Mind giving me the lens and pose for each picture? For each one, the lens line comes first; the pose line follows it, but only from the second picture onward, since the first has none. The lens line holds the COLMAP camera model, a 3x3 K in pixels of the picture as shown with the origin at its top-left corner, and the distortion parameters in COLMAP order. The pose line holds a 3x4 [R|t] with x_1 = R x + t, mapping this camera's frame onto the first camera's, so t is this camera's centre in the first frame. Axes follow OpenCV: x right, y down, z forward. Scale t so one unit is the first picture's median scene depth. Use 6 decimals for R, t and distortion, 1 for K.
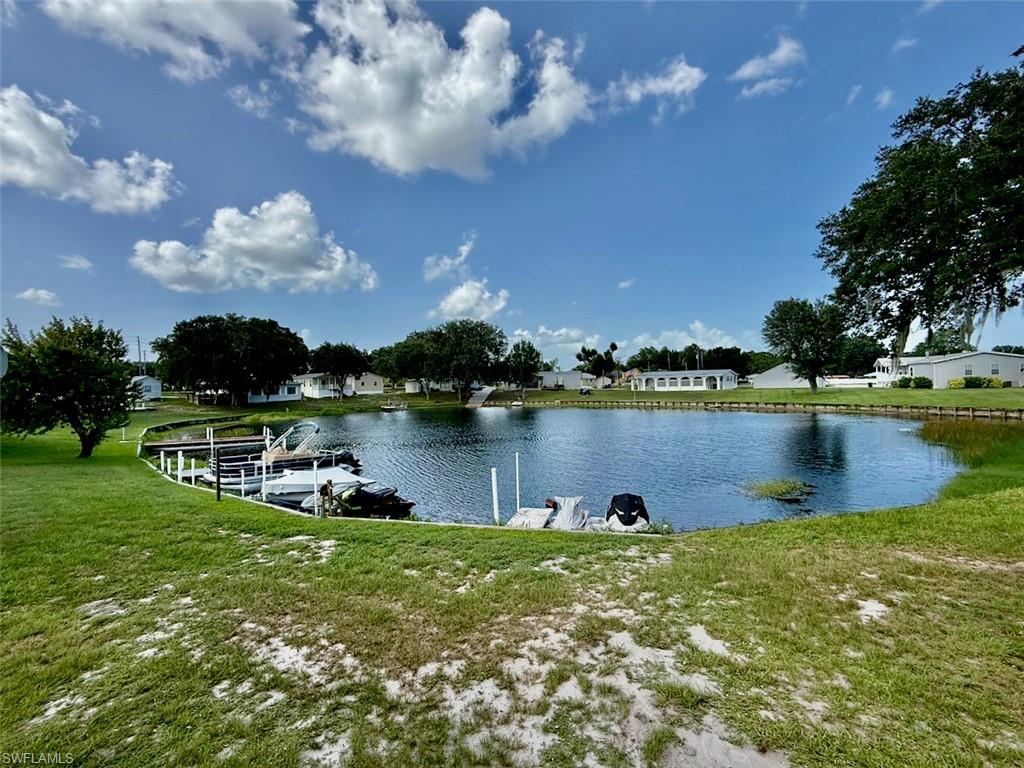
lens RADIAL K [[435.9, 0, 513.6], [0, 435.9, 380.3], [0, 0, 1]] dist [0.002028, -0.000410]
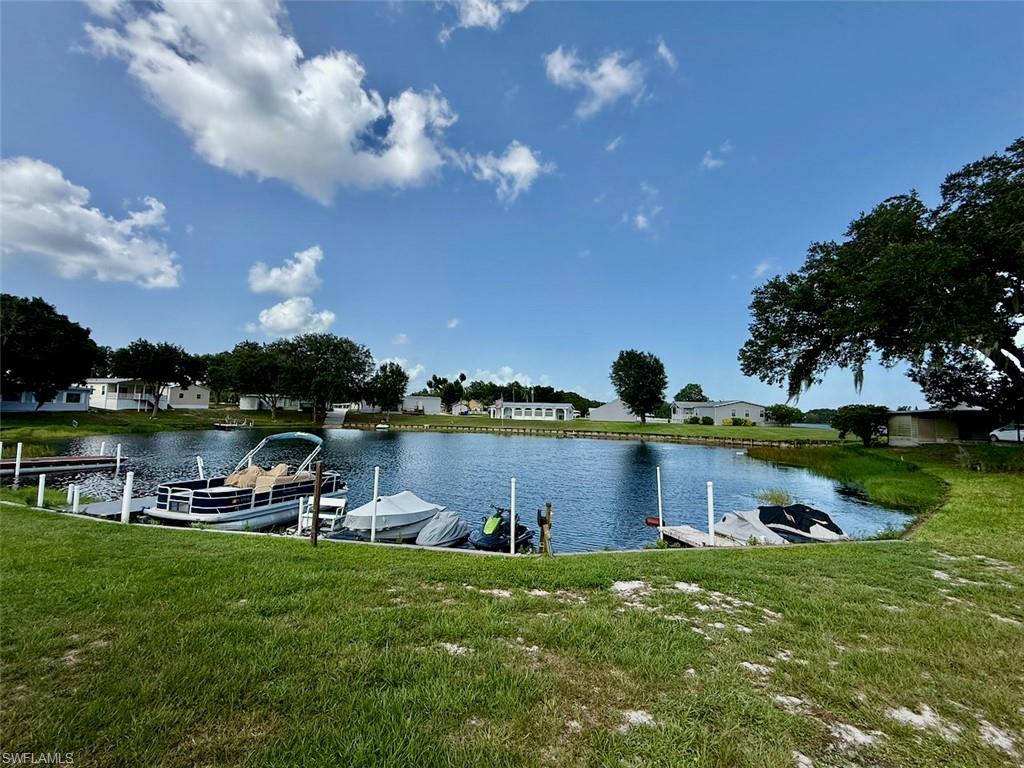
lens RADIAL K [[406.8, 0, 507.3], [0, 406.8, 373.8], [0, 0, 1]] dist [0.000031, -0.000411]
pose [[0.909718, 0.088042, 0.405786, -0.114362], [-0.051858, 0.993701, -0.099342, 0.012445], [-0.411976, 0.069330, 0.908553, 0.057202]]
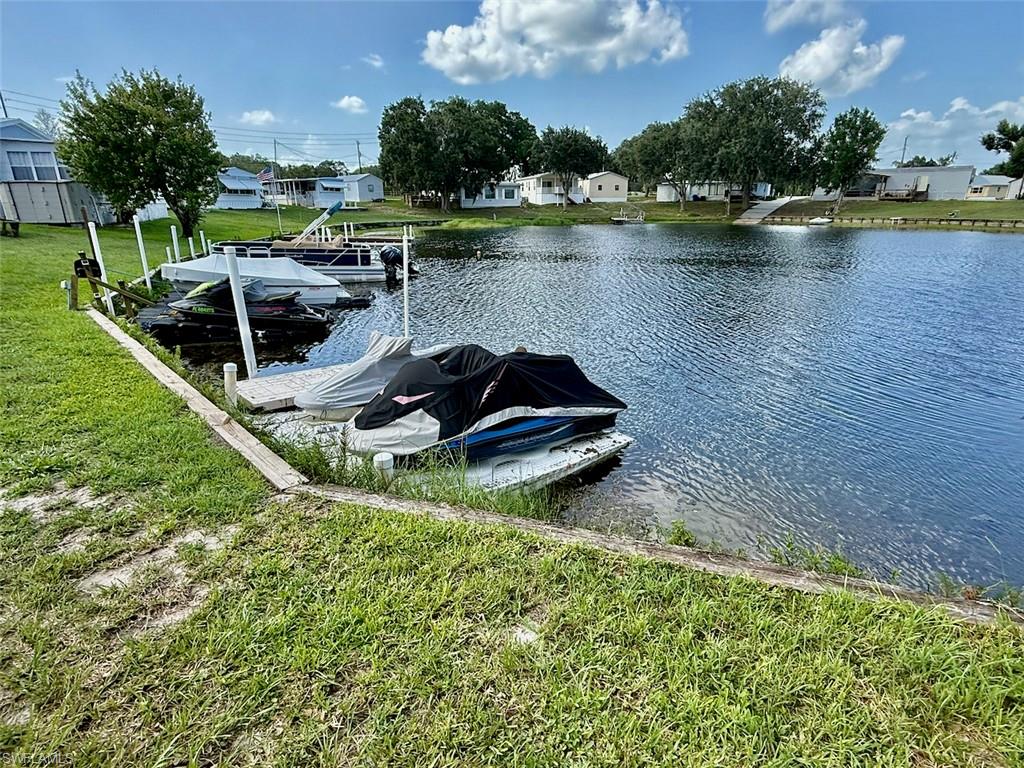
lens RADIAL K [[553.2, 0, 521.9], [0, 553.2, 373.4], [0, 0, 1]] dist [0.000207, 0.000418]
pose [[0.846980, 0.173454, -0.502531, 0.079831], [-0.011676, 0.951117, 0.308610, 0.022012], [0.531496, -0.255519, 0.807603, 0.091569]]
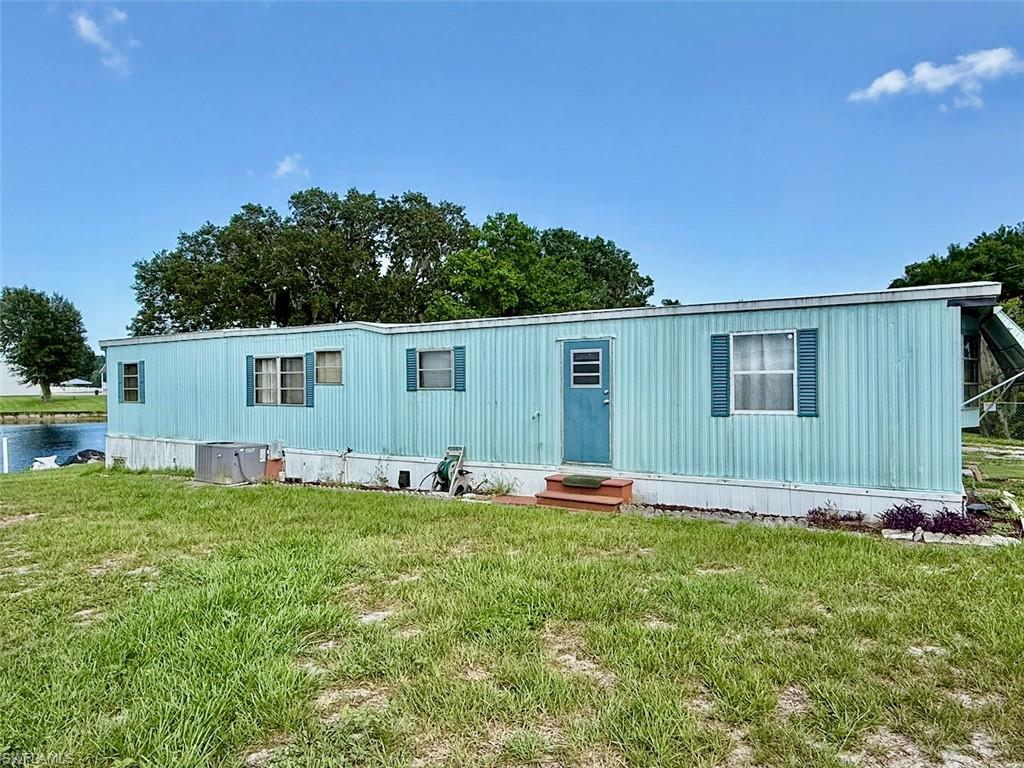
lens RADIAL K [[662.3, 0, 519.3], [0, 662.3, 385.7], [0, 0, 1]] dist [0.023004, -0.000537]
pose [[0.260244, 0.023868, 0.965248, -0.245673], [-0.016569, 0.999658, -0.020251, 0.007814], [-0.965401, -0.010723, 0.260551, -0.174364]]
